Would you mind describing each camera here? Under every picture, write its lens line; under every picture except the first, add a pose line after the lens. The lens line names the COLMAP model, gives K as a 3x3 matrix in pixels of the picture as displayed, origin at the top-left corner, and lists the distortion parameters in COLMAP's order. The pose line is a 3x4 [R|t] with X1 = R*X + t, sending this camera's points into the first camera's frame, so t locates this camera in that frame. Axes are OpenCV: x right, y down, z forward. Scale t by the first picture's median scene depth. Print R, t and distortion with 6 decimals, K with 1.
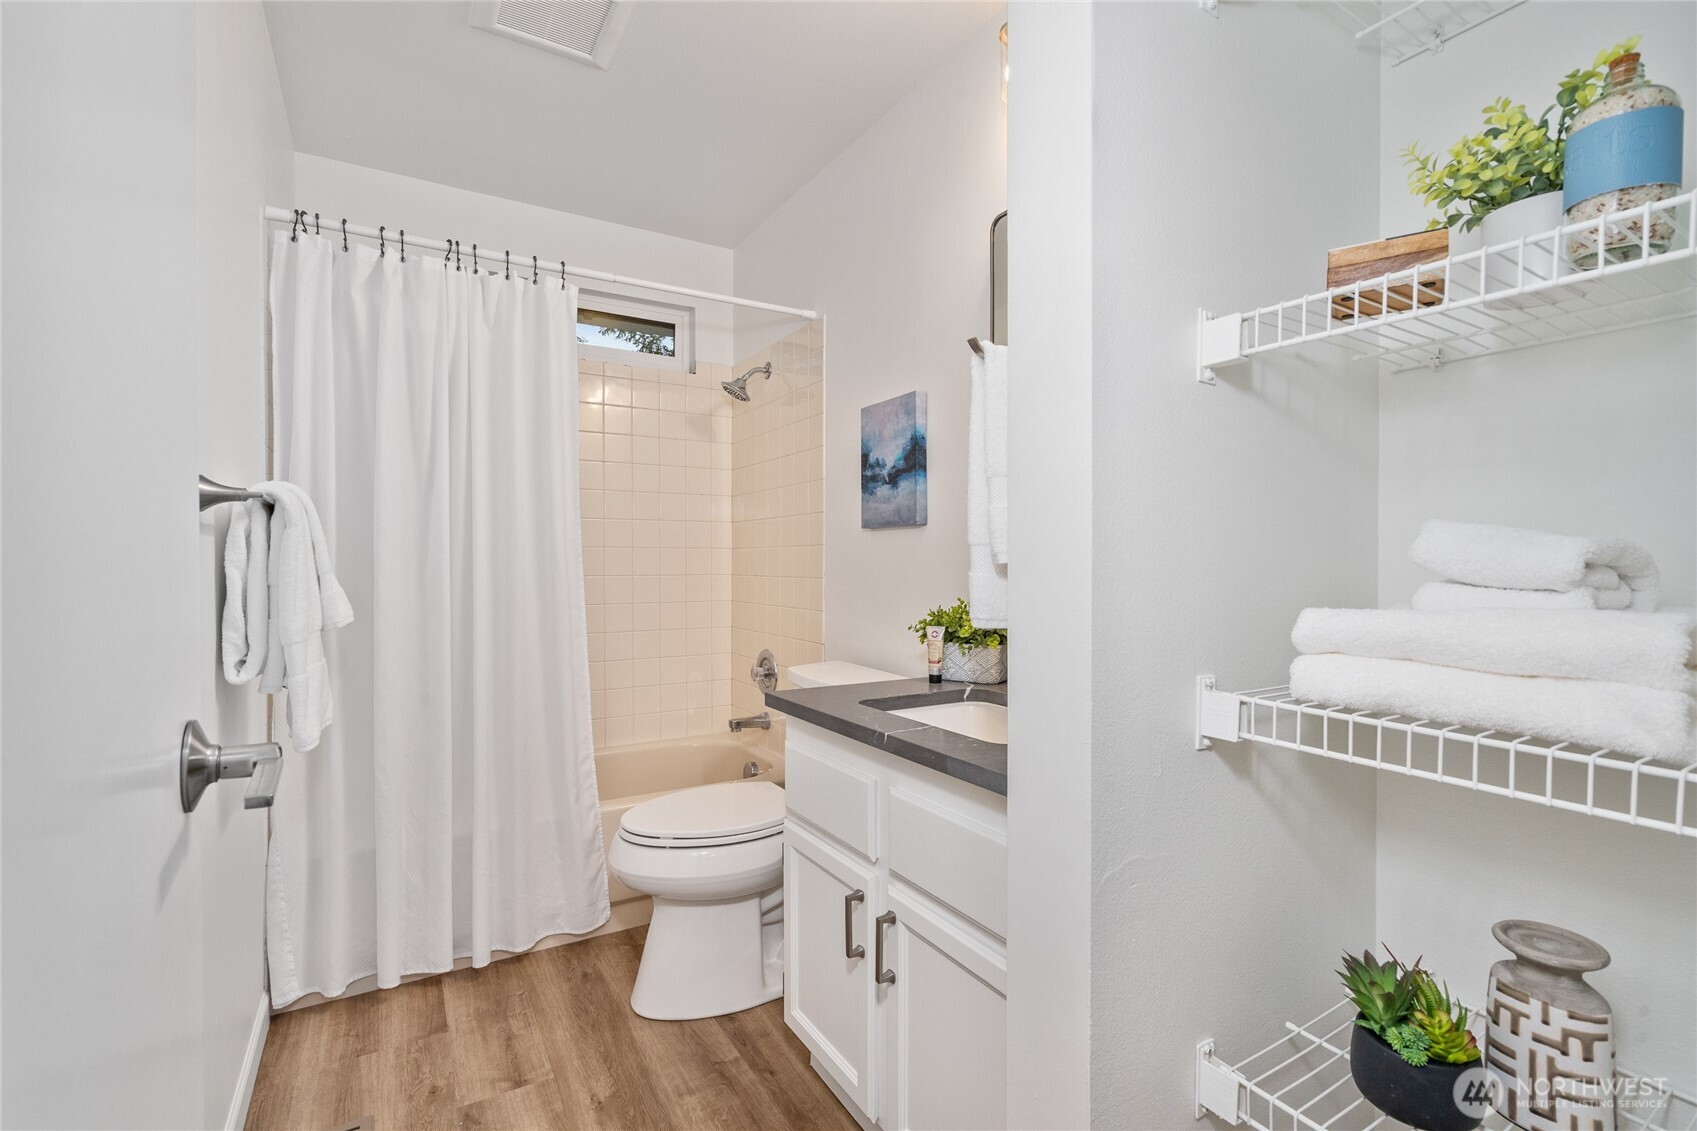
lens RADIAL K [[805.1, 0, 843.1], [0, 805.1, 583.1], [0, 0, 1]] dist [-0.002532, -0.000166]
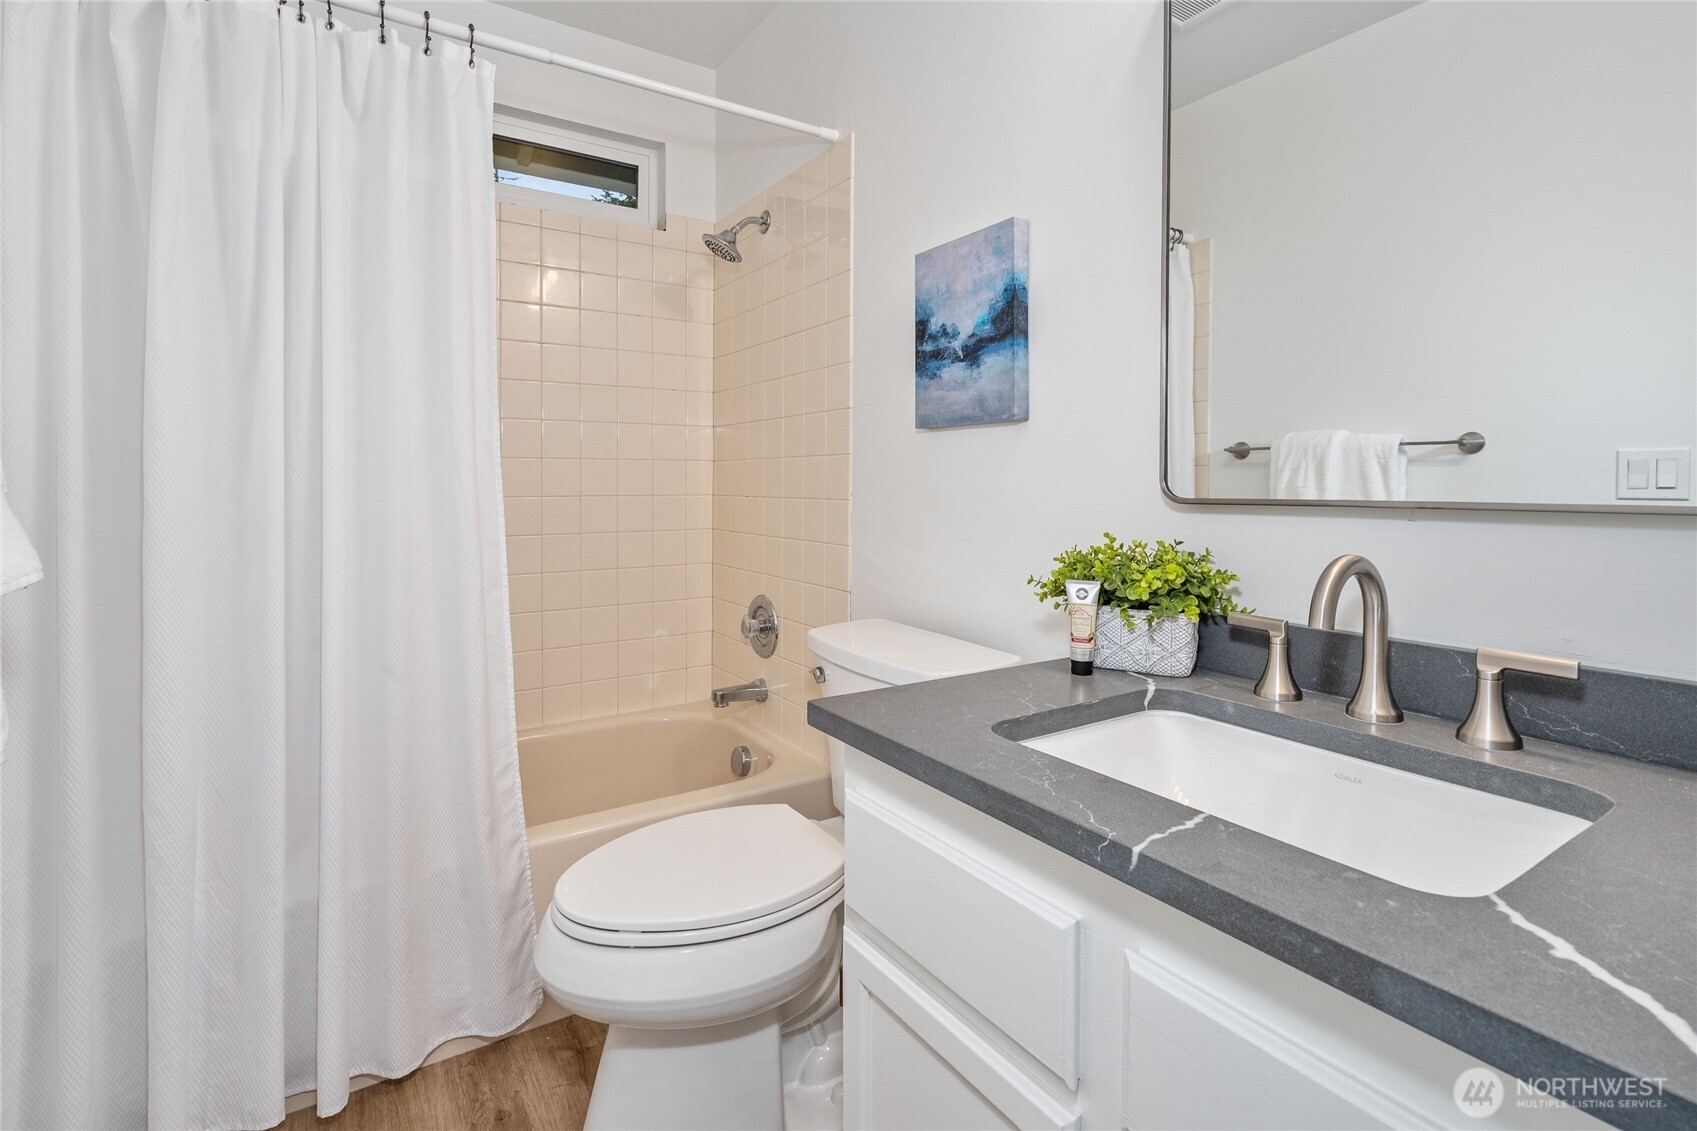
lens RADIAL K [[826.3, 0, 859.6], [0, 826.3, 498.9], [0, 0, 1]] dist [-0.001451, -0.000104]
pose [[0.997966, 0.000442, 0.063753, -0.072772], [-0.000061, 0.999982, -0.005979, -0.003320], [-0.063754, 0.005963, 0.997948, 0.306874]]
